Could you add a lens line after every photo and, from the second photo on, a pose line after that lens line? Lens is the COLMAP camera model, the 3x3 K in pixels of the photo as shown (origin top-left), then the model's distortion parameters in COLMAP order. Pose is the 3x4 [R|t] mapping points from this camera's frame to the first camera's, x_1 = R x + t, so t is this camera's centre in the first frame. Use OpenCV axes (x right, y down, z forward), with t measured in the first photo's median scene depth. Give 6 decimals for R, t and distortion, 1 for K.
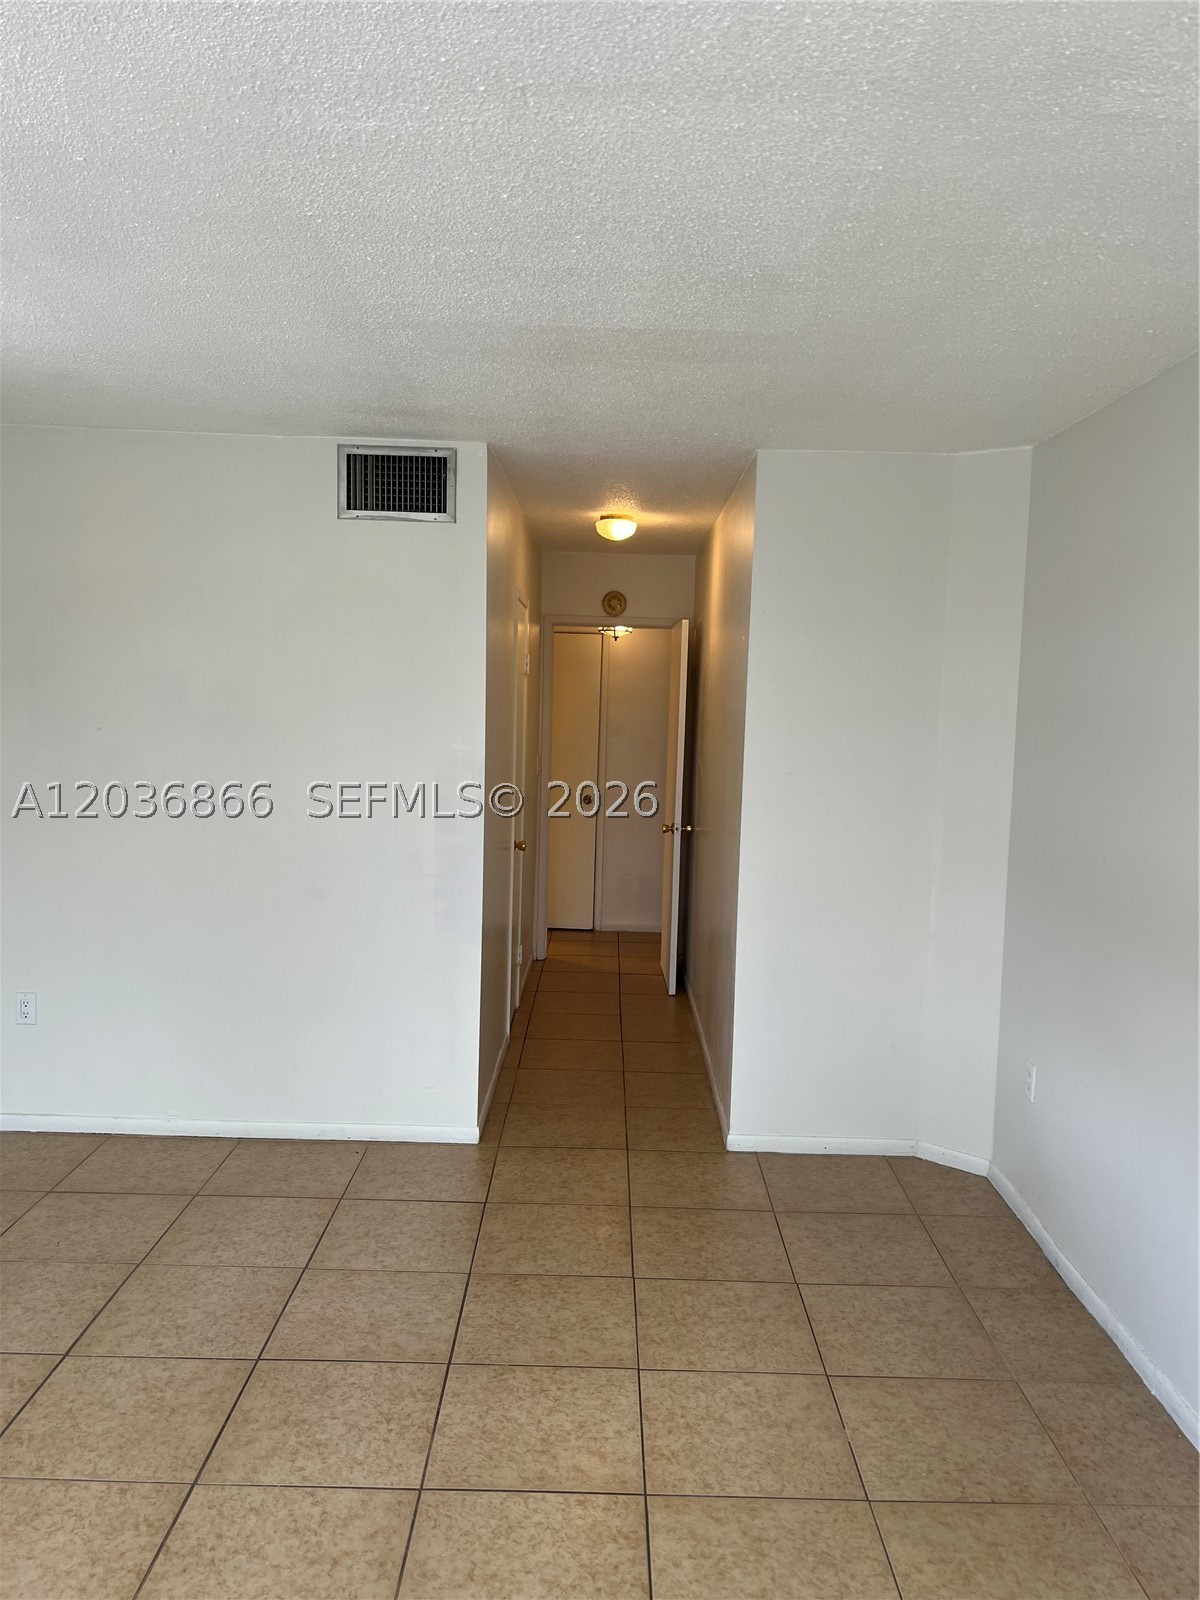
lens RADIAL K [[1213.1, 0, 600.4], [0, 1213.1, 855.5], [0, 0, 1]] dist [0.072161, -0.082555]
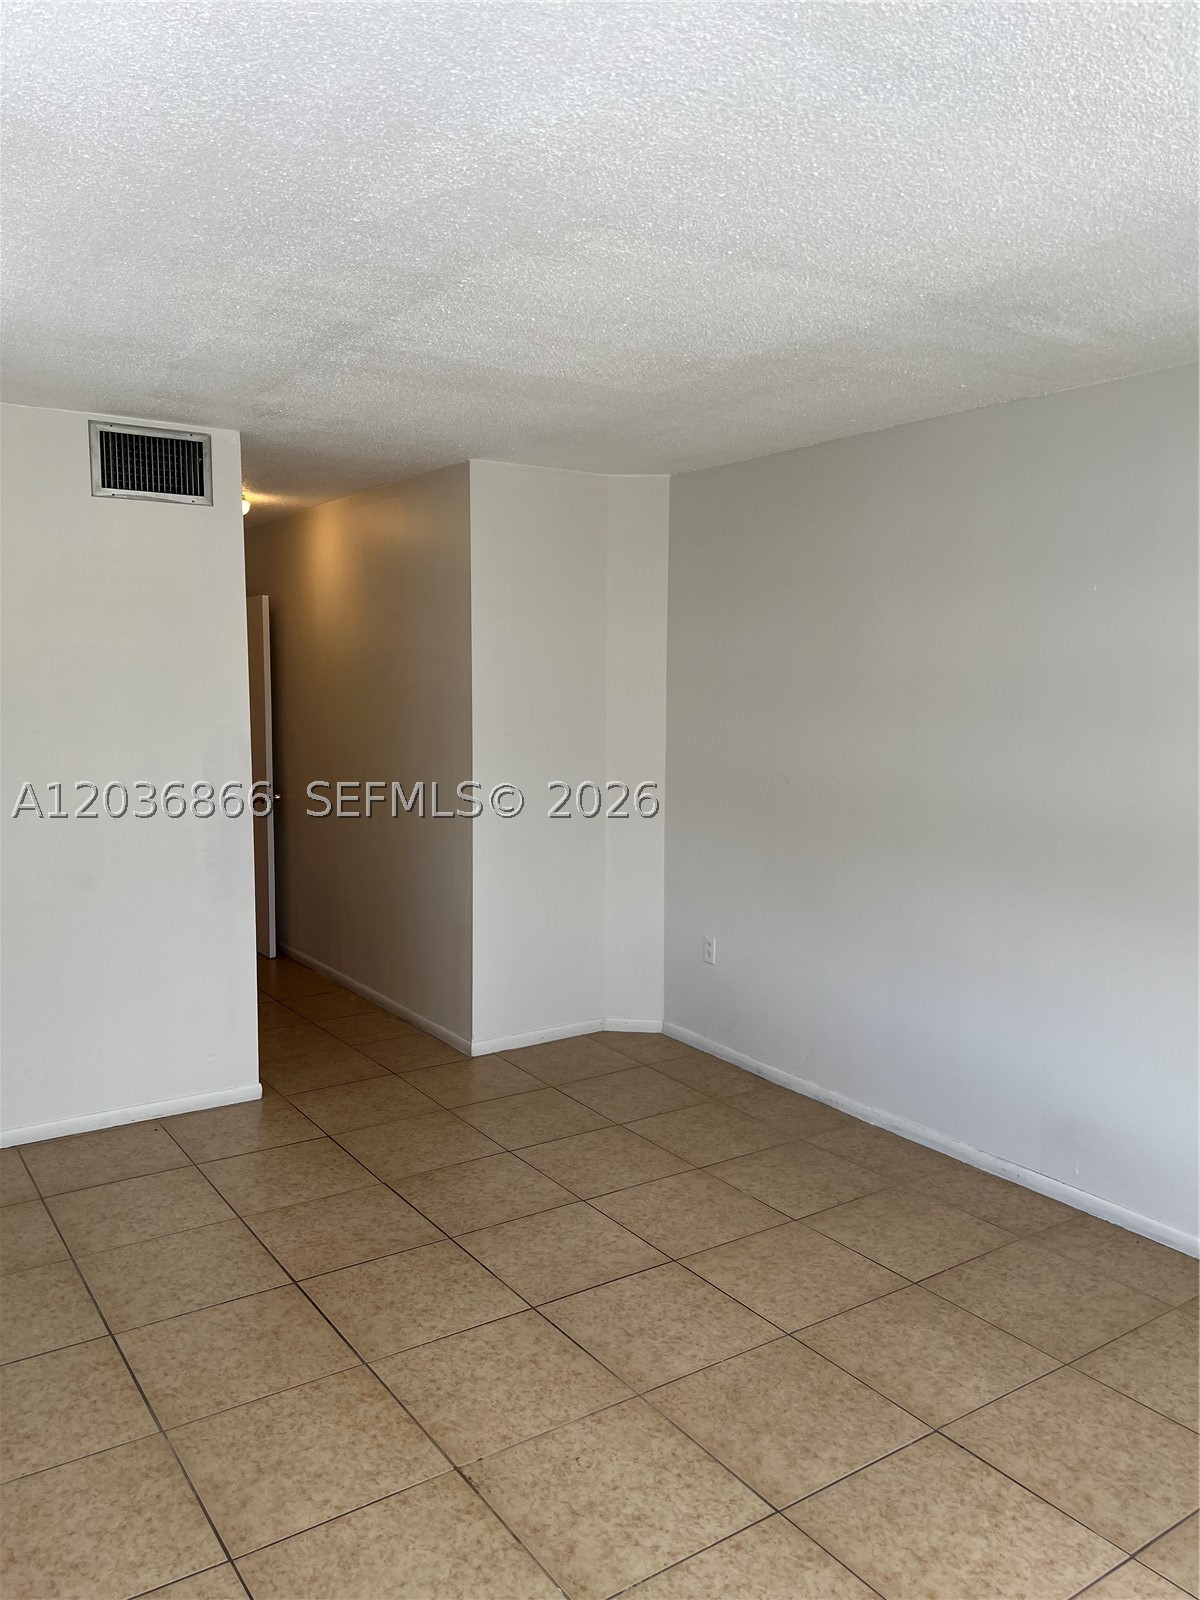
lens RADIAL K [[1213.1, 0, 597.3], [0, 1213.1, 862.2], [0, 0, 1]] dist [0.072161, -0.082555]
pose [[0.829477, -0.109887, 0.547625, -0.455423], [0.092247, 0.993944, 0.059721, -0.003841], [-0.550871, 0.000980, 0.834590, -0.050452]]
